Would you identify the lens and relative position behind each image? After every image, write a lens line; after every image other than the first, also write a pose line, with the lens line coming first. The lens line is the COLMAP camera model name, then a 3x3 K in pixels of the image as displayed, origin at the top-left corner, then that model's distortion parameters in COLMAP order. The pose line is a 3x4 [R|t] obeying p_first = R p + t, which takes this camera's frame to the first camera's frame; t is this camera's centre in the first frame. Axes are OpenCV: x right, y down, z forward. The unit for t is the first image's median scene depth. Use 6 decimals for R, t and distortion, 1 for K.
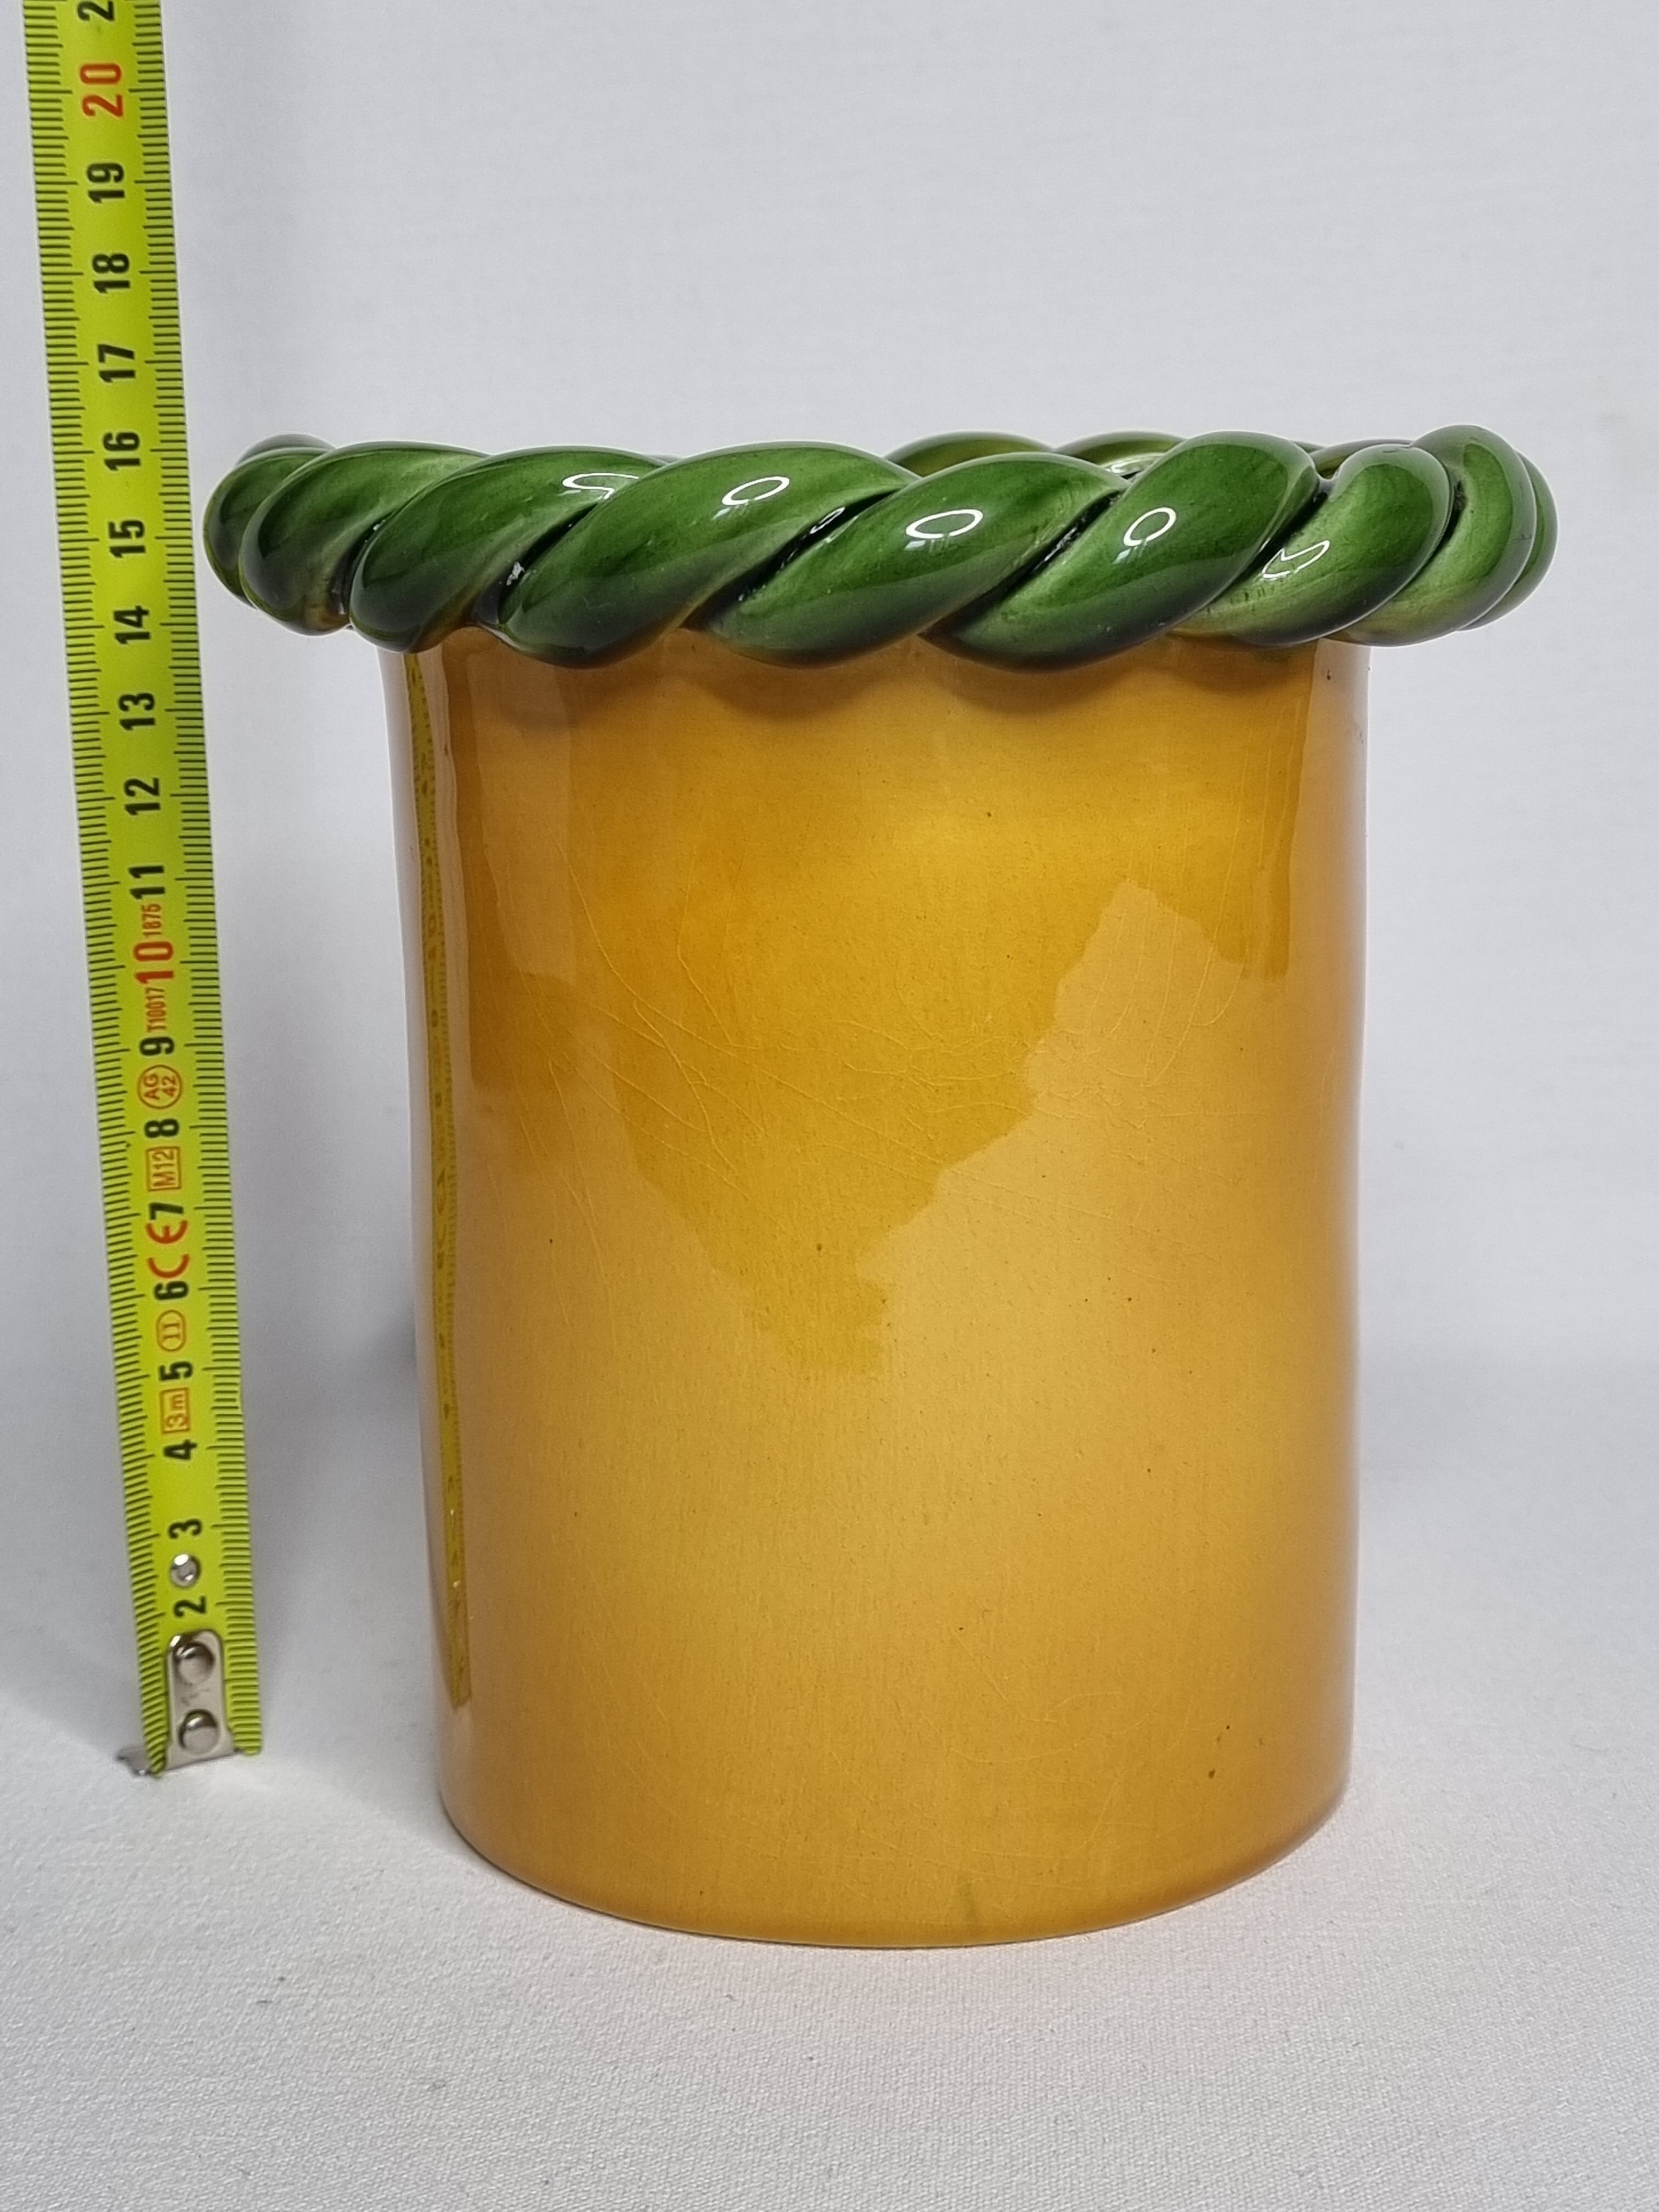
lens RADIAL K [[1682.6, 0, 834.1], [0, 1682.6, 1107.6], [0, 0, 1]] dist [0.017076, -0.016294]
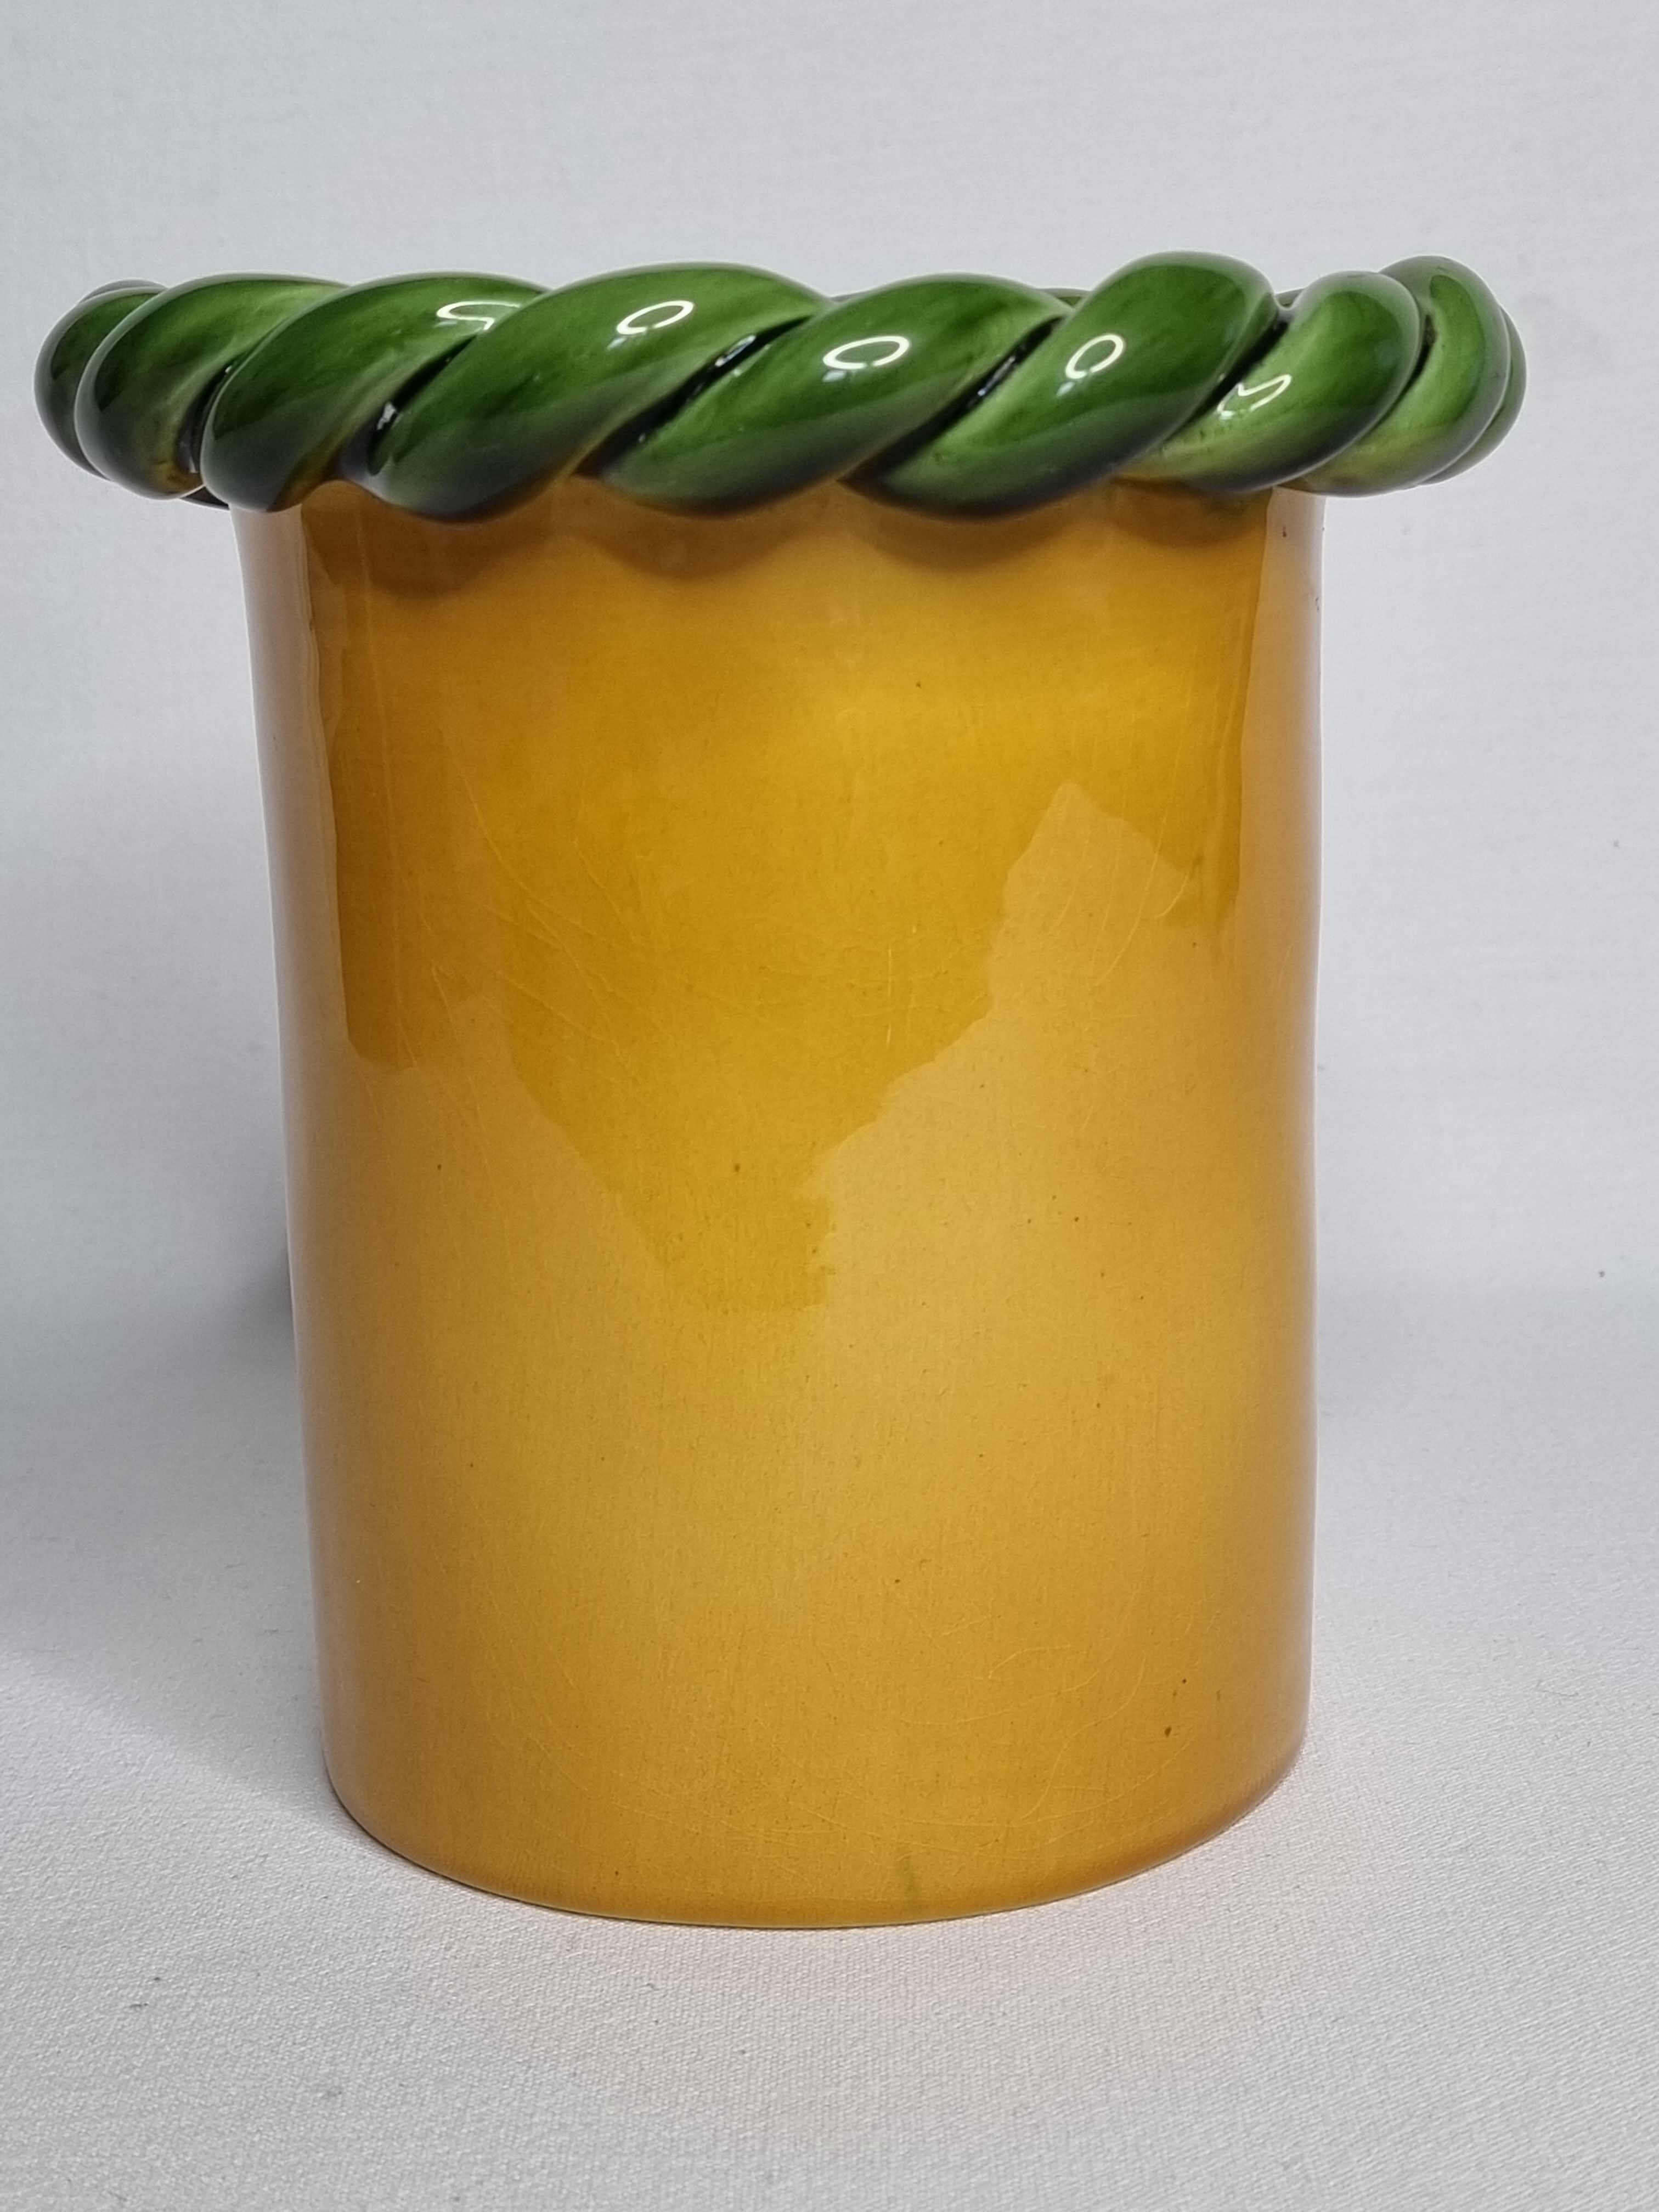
lens RADIAL K [[1682.6, 0, 737.9], [0, 1682.6, 1102.9], [0, 0, 1]] dist [0.017076, -0.016294]
pose [[0.999609, -0.015094, 0.023556, -0.028781], [0.014599, 0.999672, 0.021019, 0.029290], [-0.023865, -0.020667, 0.999502, 0.093128]]
